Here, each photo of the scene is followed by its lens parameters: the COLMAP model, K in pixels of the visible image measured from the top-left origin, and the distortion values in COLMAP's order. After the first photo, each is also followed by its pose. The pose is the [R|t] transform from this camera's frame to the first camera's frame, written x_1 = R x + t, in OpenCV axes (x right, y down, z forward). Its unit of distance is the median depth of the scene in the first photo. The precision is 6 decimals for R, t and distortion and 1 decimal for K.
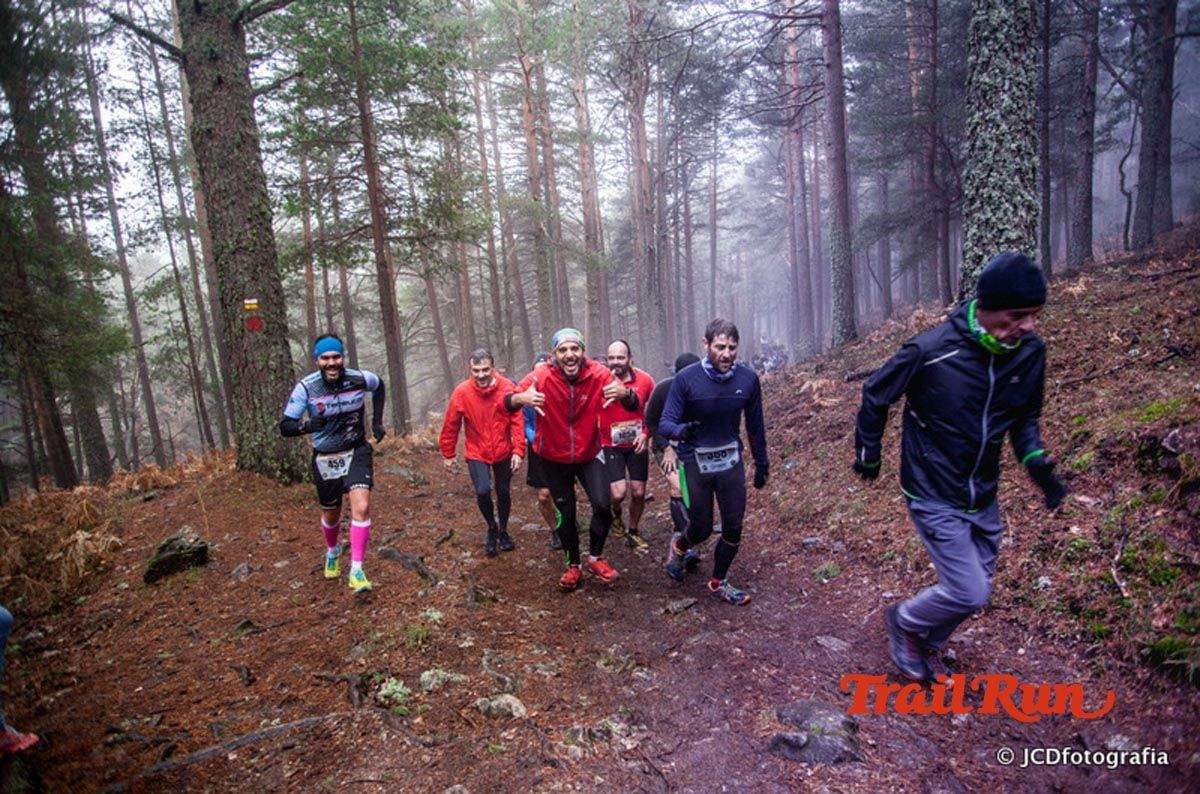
lens RADIAL K [[732.3, 0, 608.1], [0, 732.3, 405.3], [0, 0, 1]] dist [-0.094636, 0.055799]
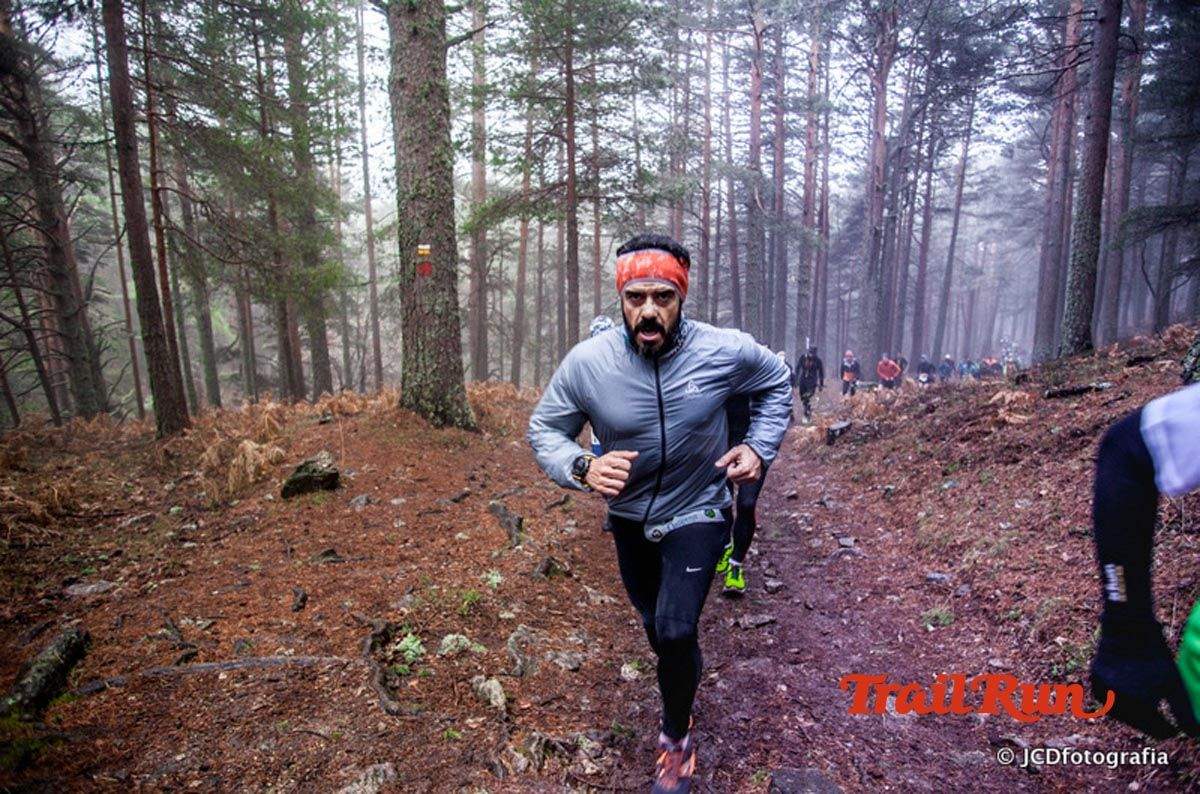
lens RADIAL K [[739.5, 0, 607.2], [0, 739.5, 407.0], [0, 0, 1]] dist [-0.095721, 0.053753]
pose [[0.950853, 0.132163, -0.280019, 0.106727], [-0.121551, 0.991060, 0.055013, -0.007856], [0.284786, -0.018272, 0.958417, 0.073393]]
